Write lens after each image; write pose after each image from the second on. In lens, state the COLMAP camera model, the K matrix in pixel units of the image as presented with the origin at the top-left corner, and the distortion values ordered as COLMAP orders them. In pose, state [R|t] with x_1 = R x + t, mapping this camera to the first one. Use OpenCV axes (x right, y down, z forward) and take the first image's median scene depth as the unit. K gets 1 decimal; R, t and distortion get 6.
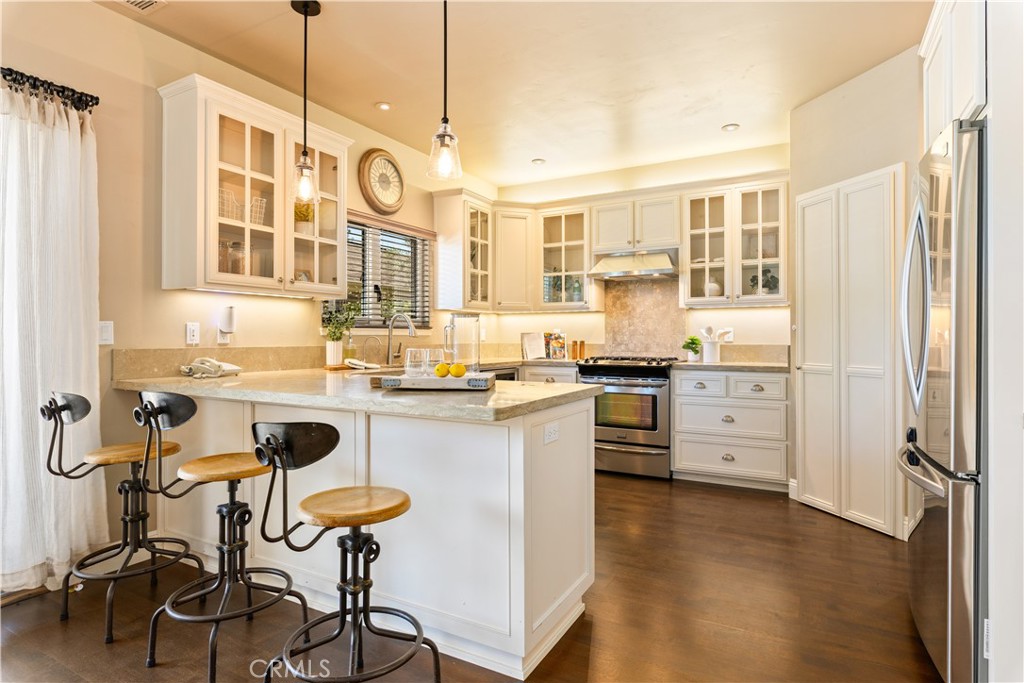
lens RADIAL K [[534.6, 0, 512.0], [0, 534.6, 341.5], [0, 0, 1]] dist [-0.034064, -0.000040]
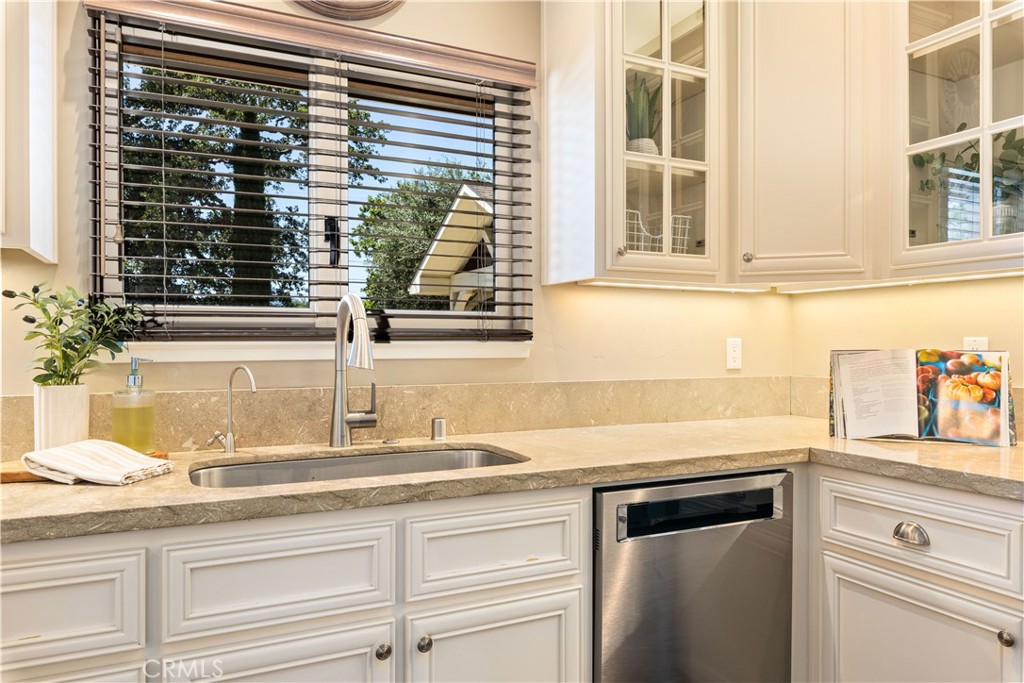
lens RADIAL K [[702.7, 0, 512.0], [0, 702.7, 341.5], [0, 0, 1]] dist [0.000106, 0.003123]
pose [[0.830069, -0.001392, -0.557659, 0.095940], [-0.005287, 0.999932, -0.010366, -0.016421], [0.557636, 0.011553, 0.830005, 0.577468]]
